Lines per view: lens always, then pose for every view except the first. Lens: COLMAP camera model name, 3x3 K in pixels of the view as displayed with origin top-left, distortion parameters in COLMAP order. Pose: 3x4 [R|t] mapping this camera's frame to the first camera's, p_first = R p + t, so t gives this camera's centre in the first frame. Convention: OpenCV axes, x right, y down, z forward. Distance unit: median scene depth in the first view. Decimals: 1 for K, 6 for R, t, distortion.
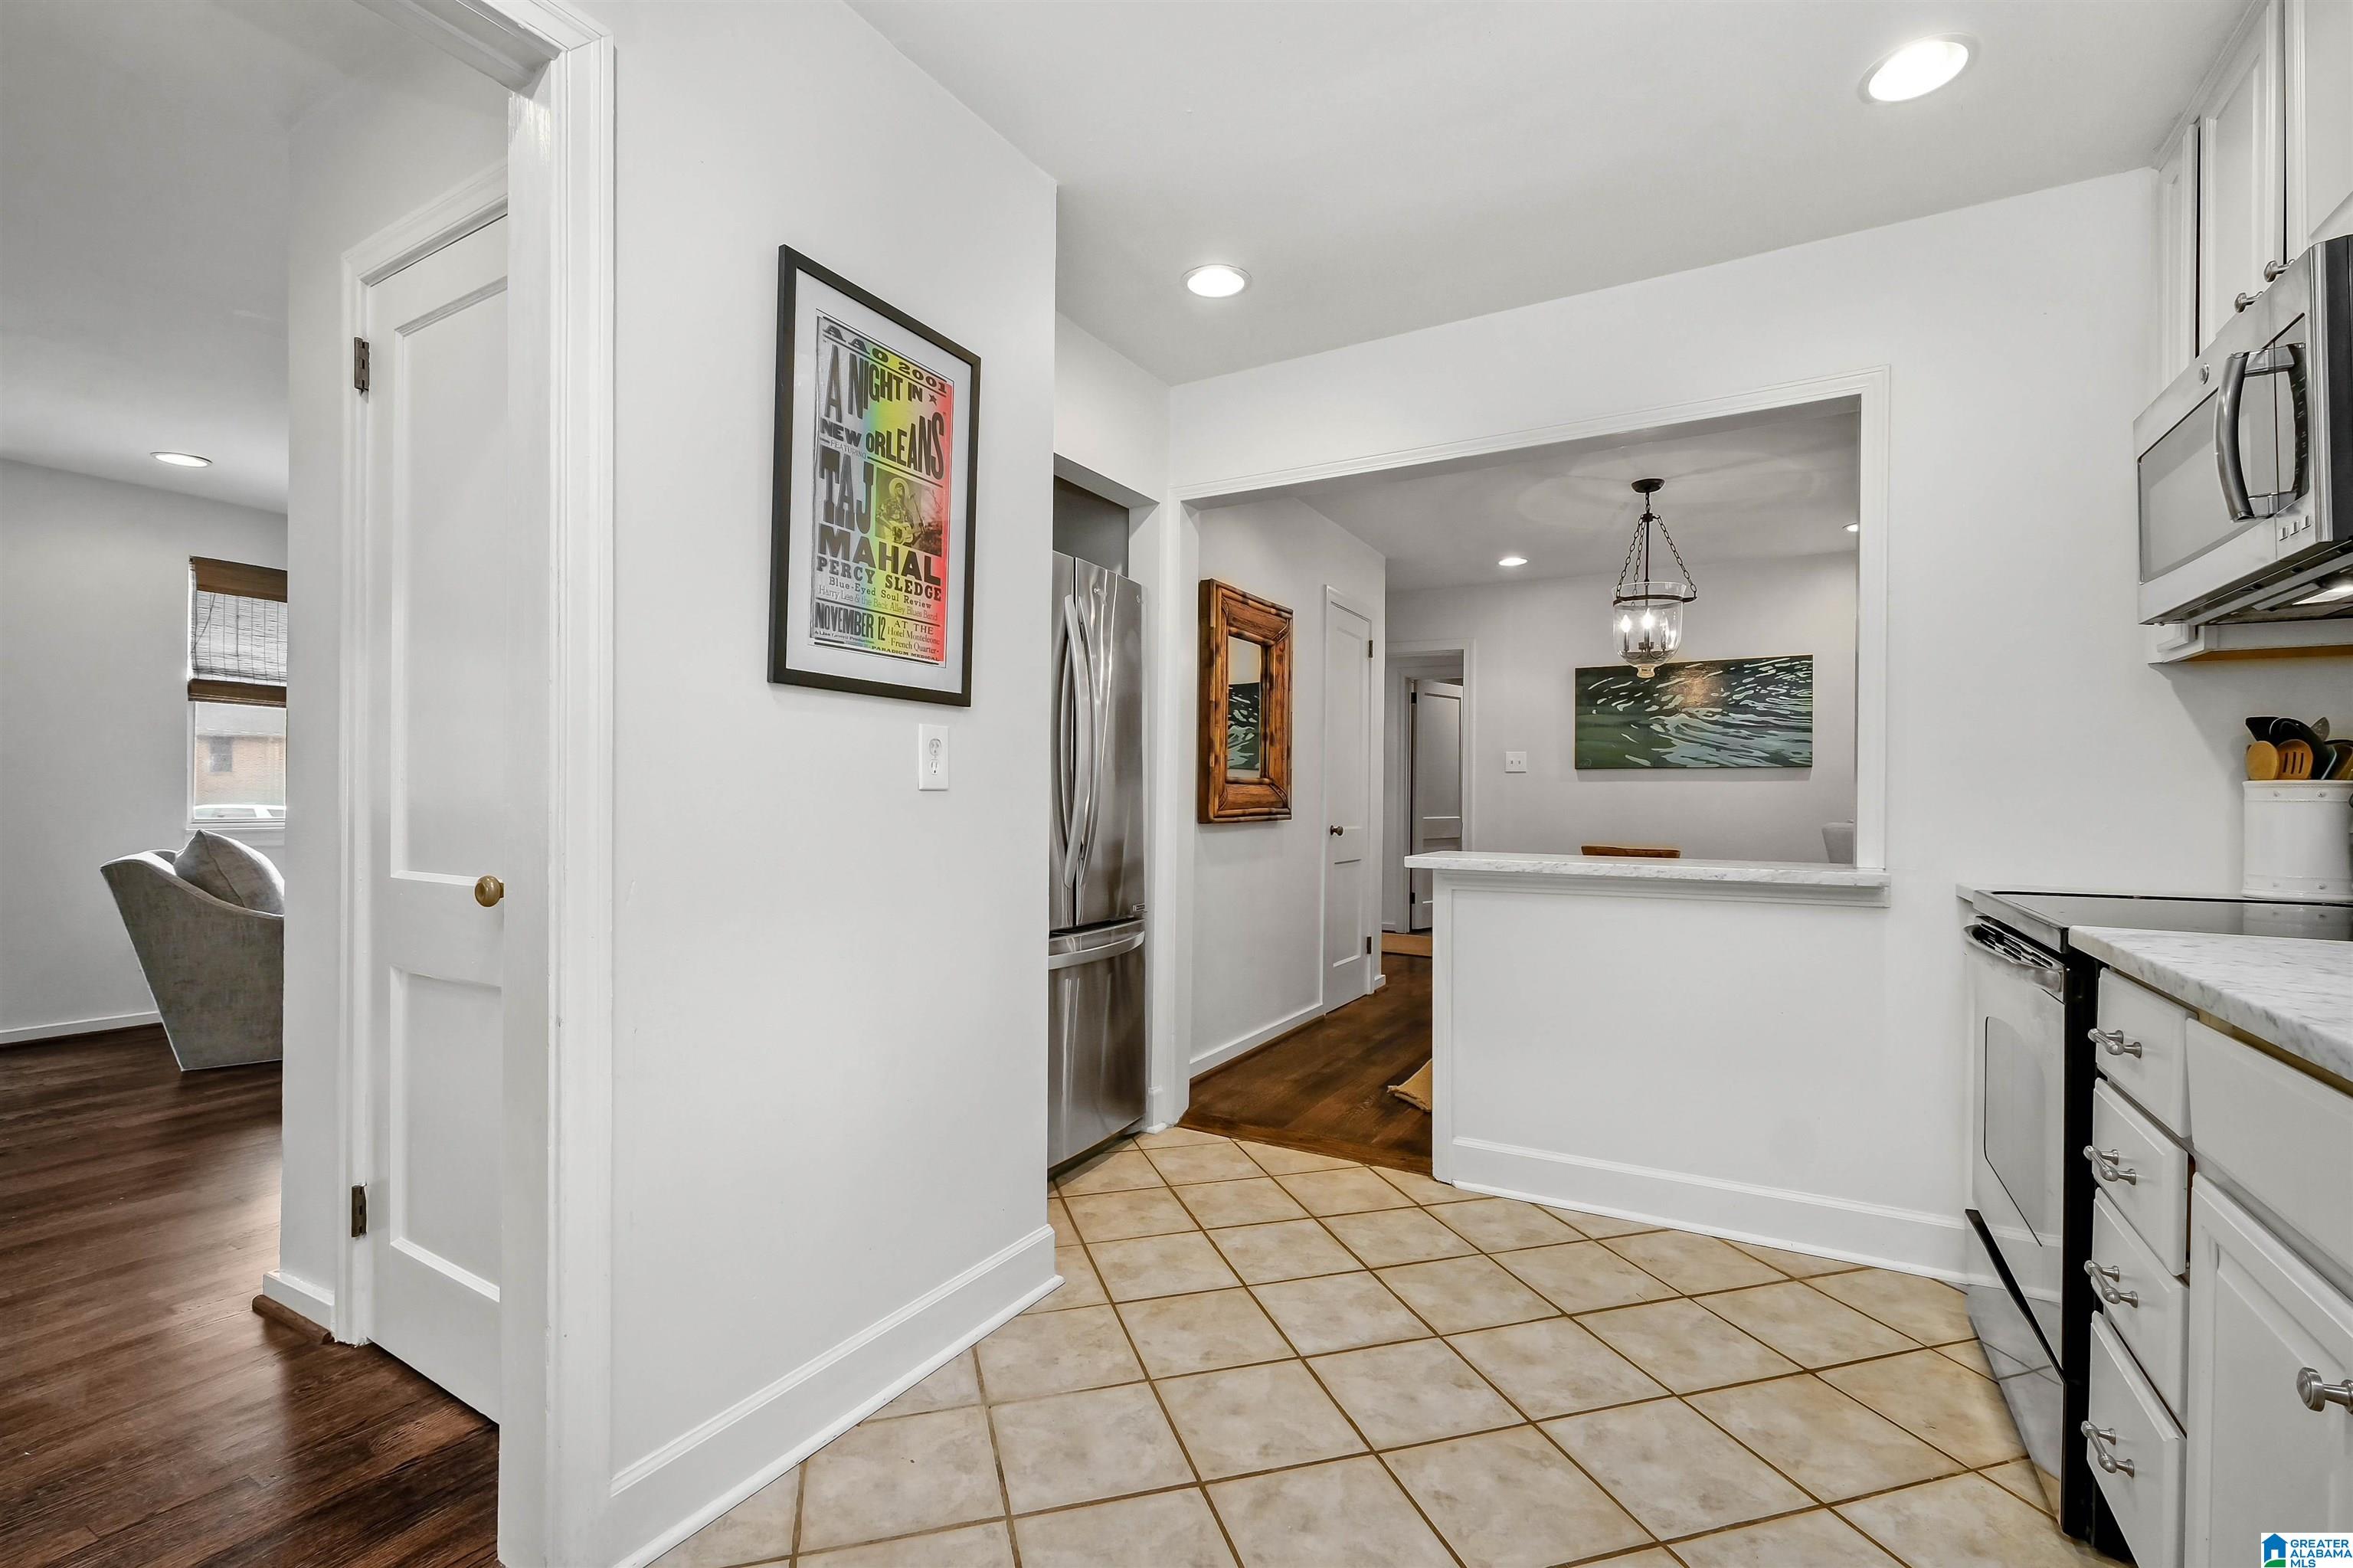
lens RADIAL K [[1028.7, 0, 1165.9], [0, 1028.7, 793.4], [0, 0, 1]] dist [0.000886, 0.000751]
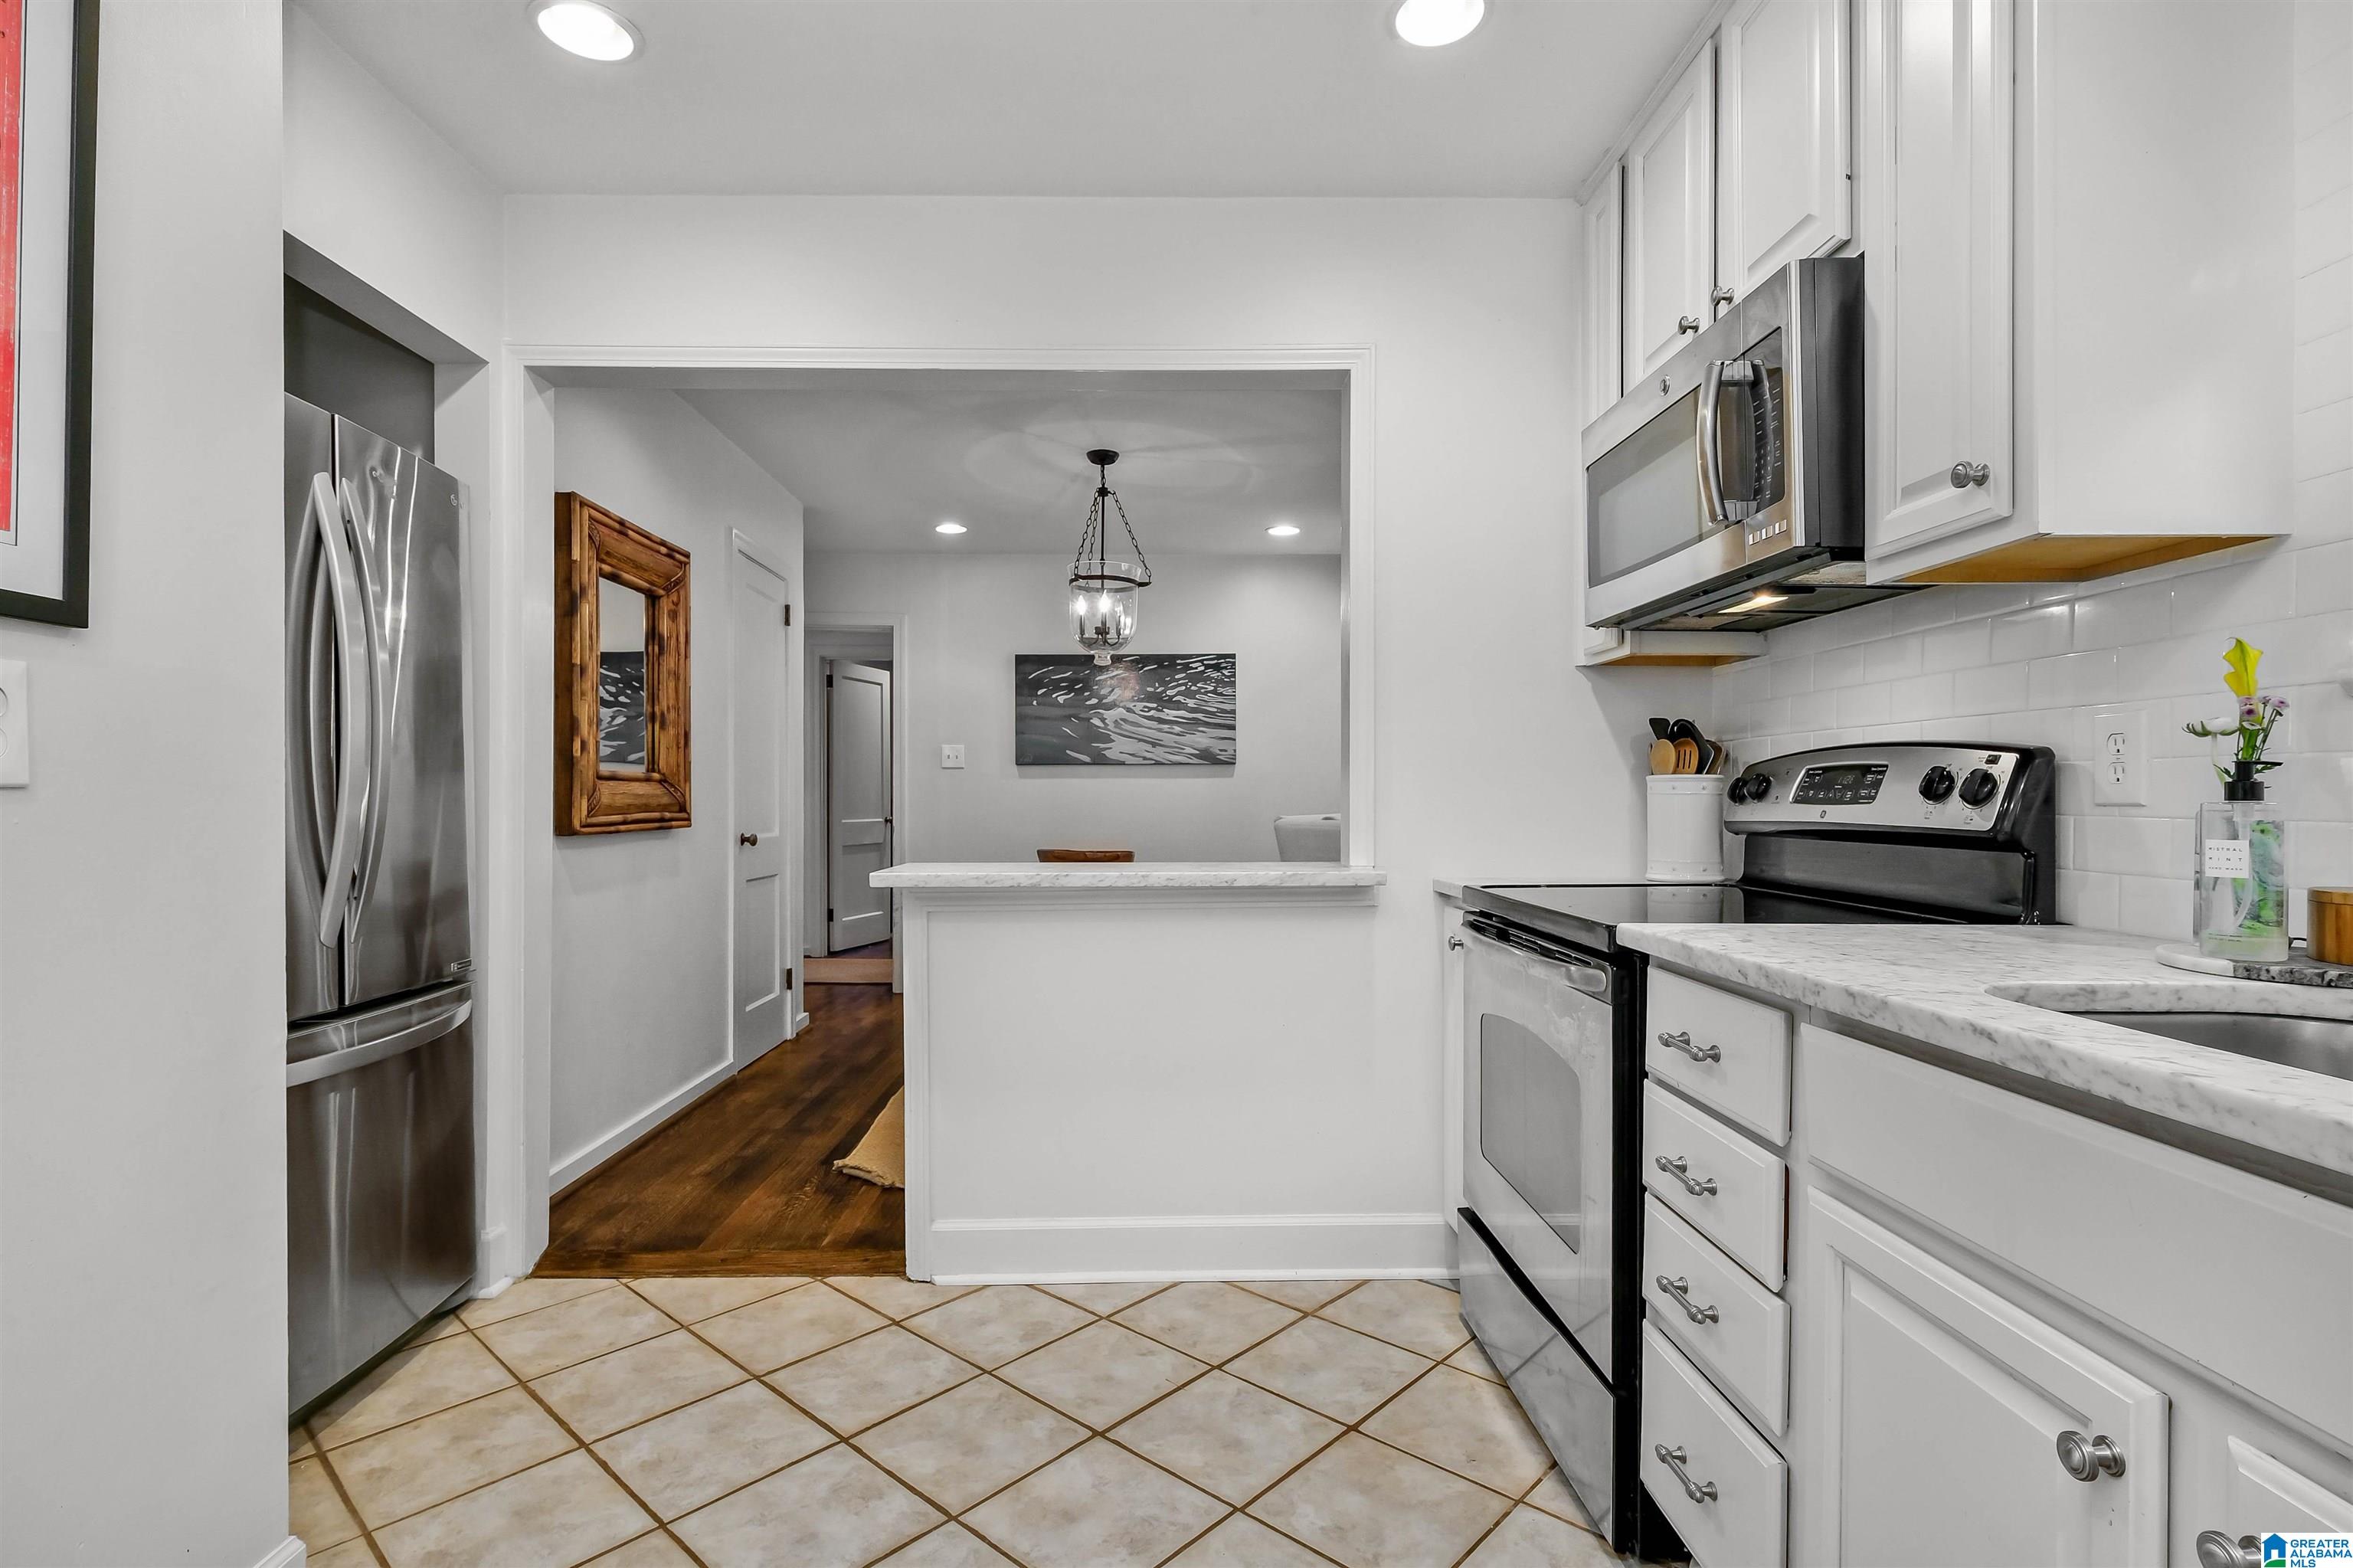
lens RADIAL K [[1116.6, 0, 1157.0], [0, 1116.6, 806.2], [0, 0, 1]] dist [0.004444, 0.001802]
pose [[0.856659, -0.011569, 0.515753, -0.017311], [0.005766, 0.999901, 0.012851, 0.001917], [-0.515851, -0.008035, 0.856641, 0.201432]]
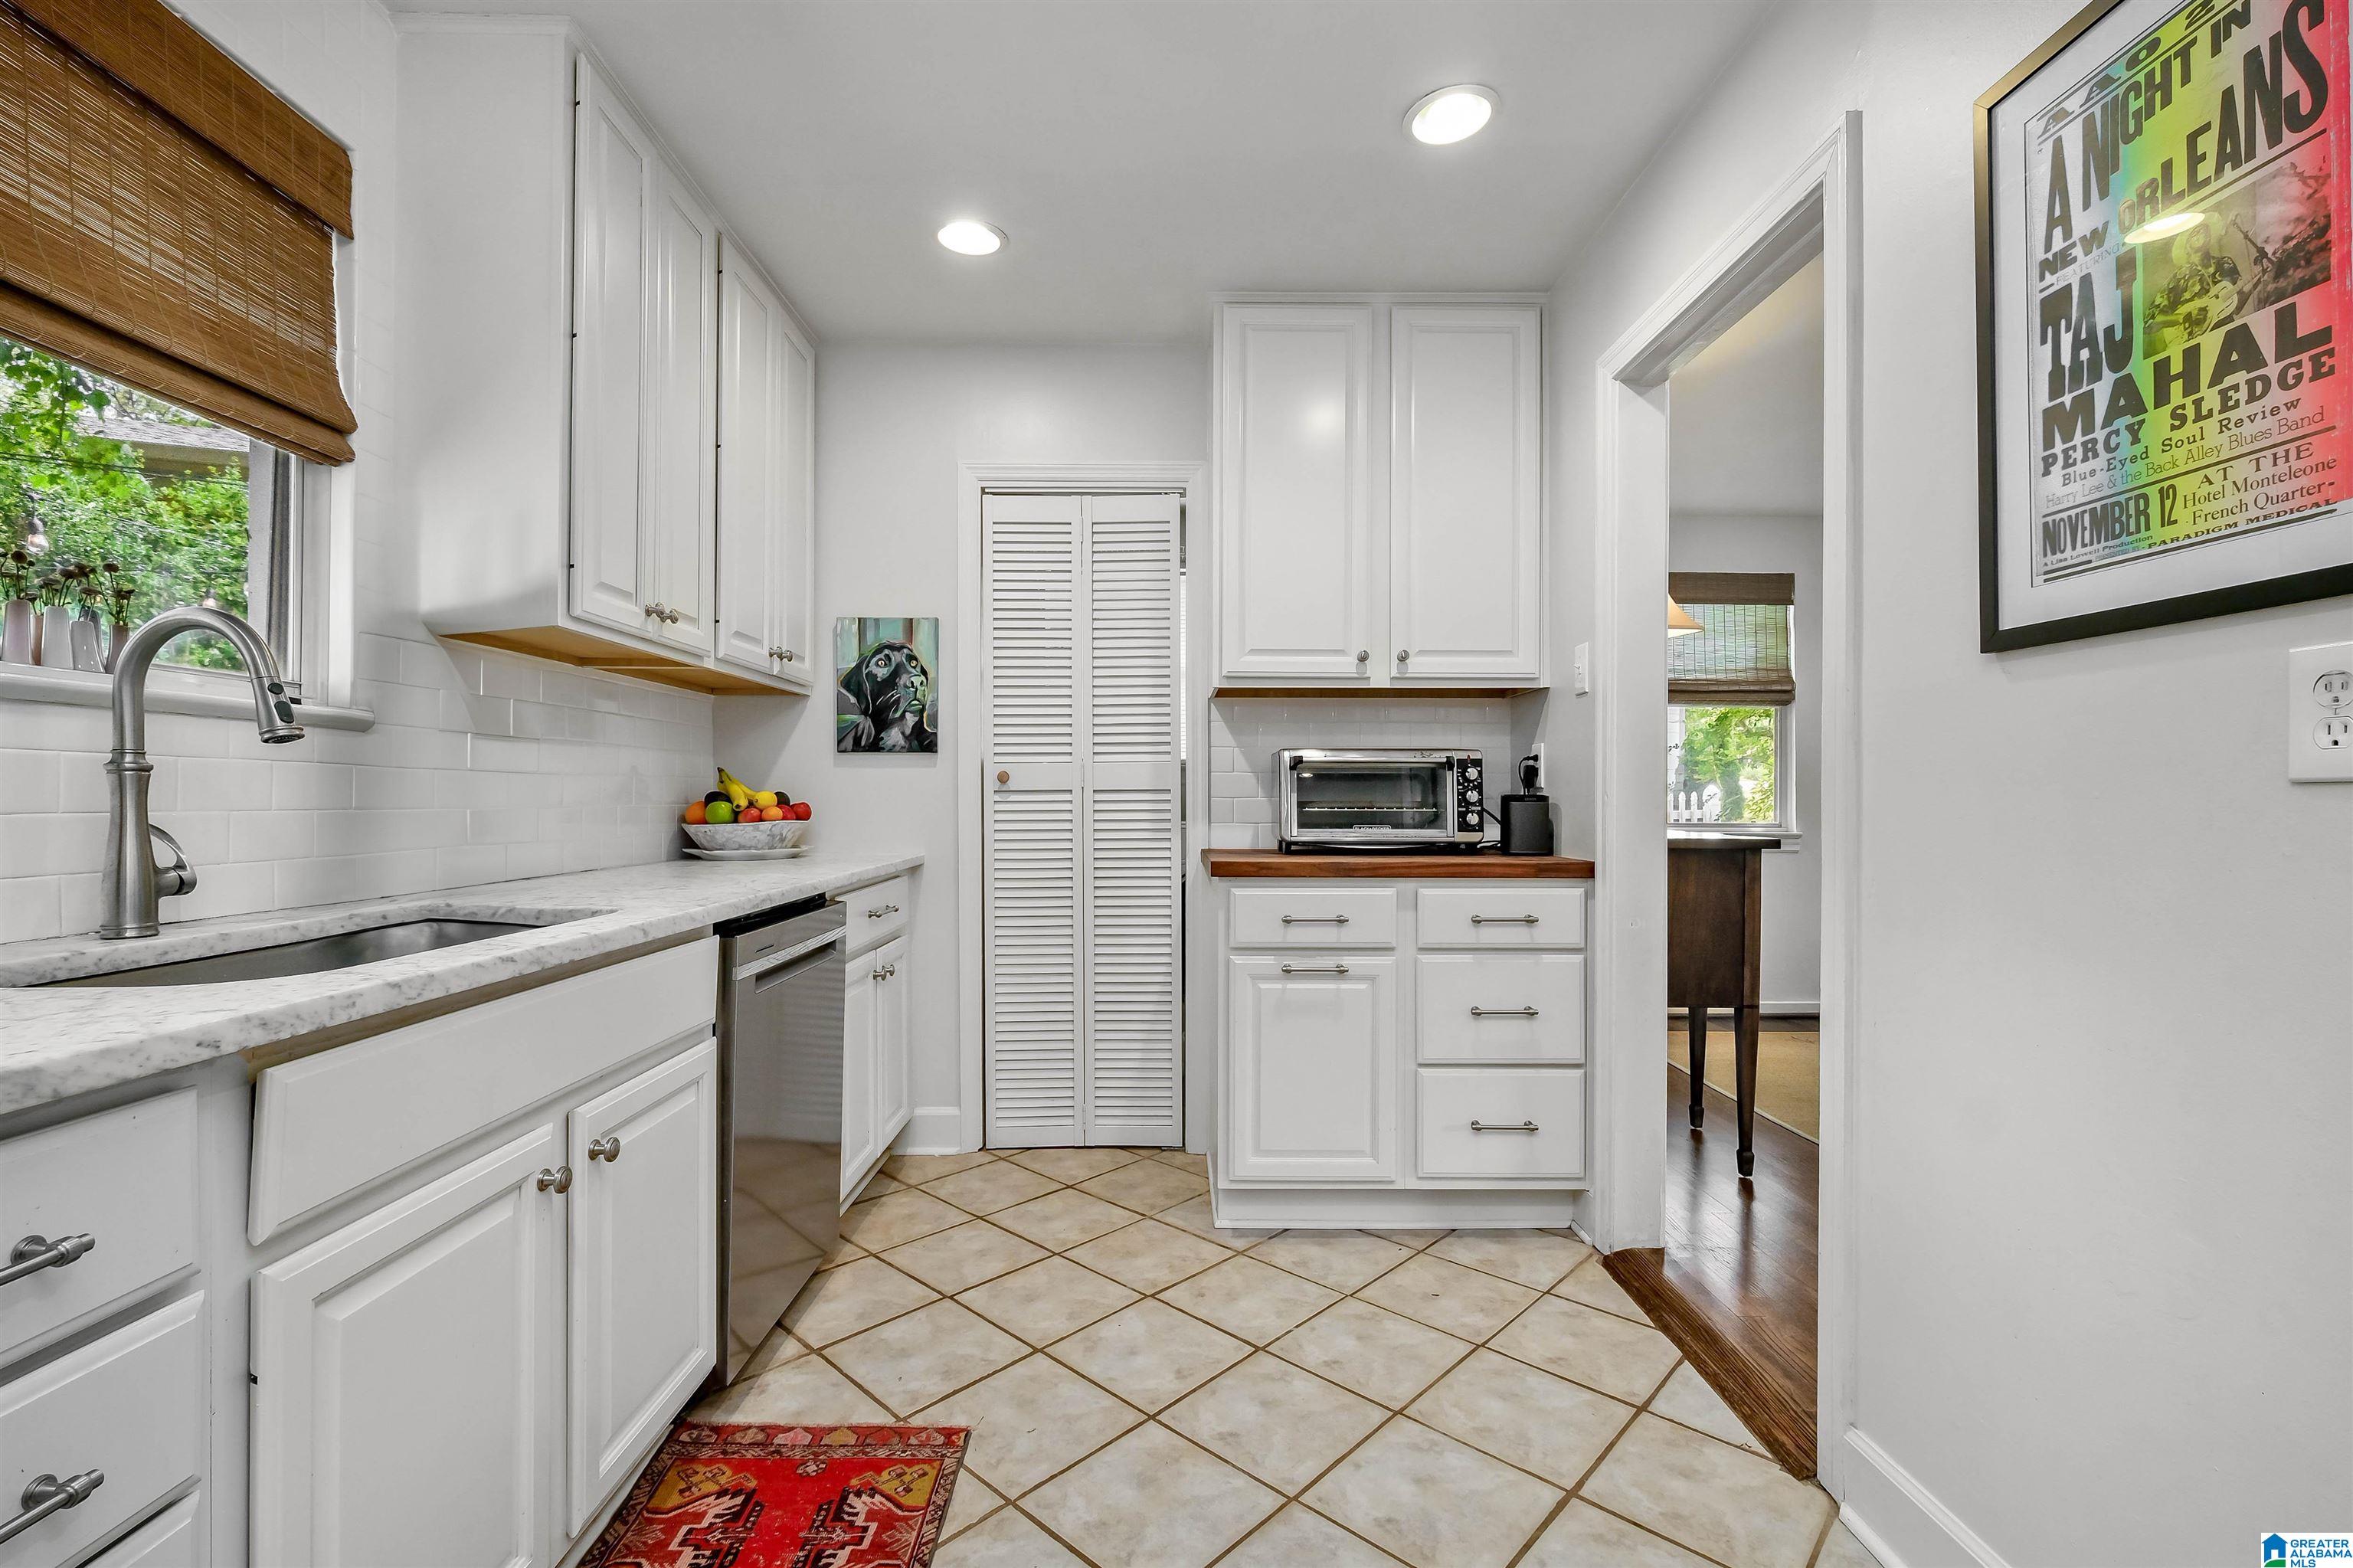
lens RADIAL K [[1028.7, 0, 1175.8], [0, 1028.7, 797.8], [0, 0, 1]] dist [0.000886, 0.000751]
pose [[-0.857531, -0.010139, -0.514332, 0.378680], [-0.008614, 0.999949, -0.005352, 0.009186], [0.514360, -0.000159, -0.857574, 0.919199]]
